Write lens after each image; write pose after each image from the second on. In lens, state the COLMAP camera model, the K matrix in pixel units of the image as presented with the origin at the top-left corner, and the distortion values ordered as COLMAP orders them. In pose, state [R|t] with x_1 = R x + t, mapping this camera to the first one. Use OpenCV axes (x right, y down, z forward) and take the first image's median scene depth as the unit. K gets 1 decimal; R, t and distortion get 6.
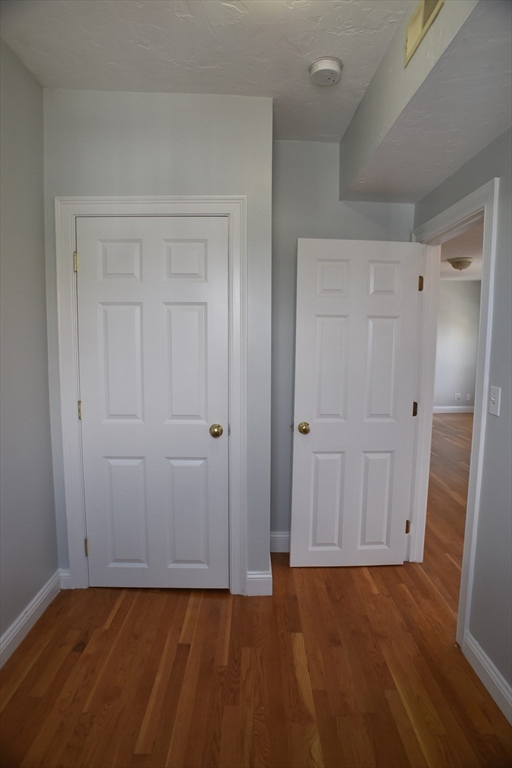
lens RADIAL K [[435.4, 0, 253.1], [0, 435.4, 383.3], [0, 0, 1]] dist [-0.092346, 0.062530]
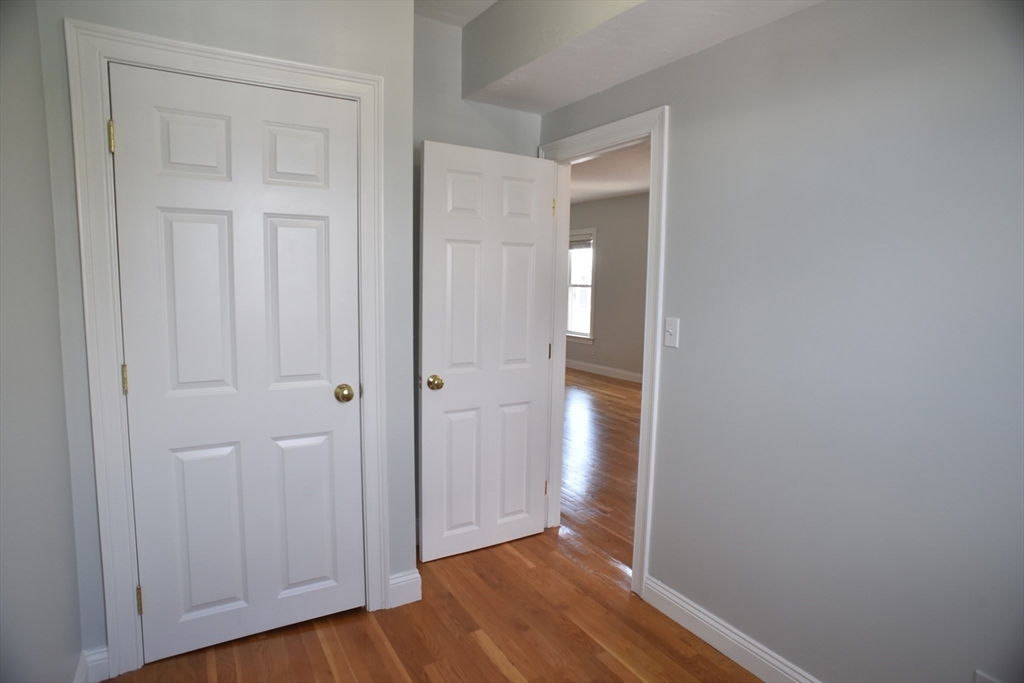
lens RADIAL K [[580.5, 0, 515.3], [0, 580.5, 340.8], [0, 0, 1]] dist [-0.092346, 0.062530]
pose [[0.865632, -0.046783, 0.498491, -0.307789], [0.041870, 0.998902, 0.021038, 0.013096], [-0.498927, 0.002661, 0.866640, 0.016922]]
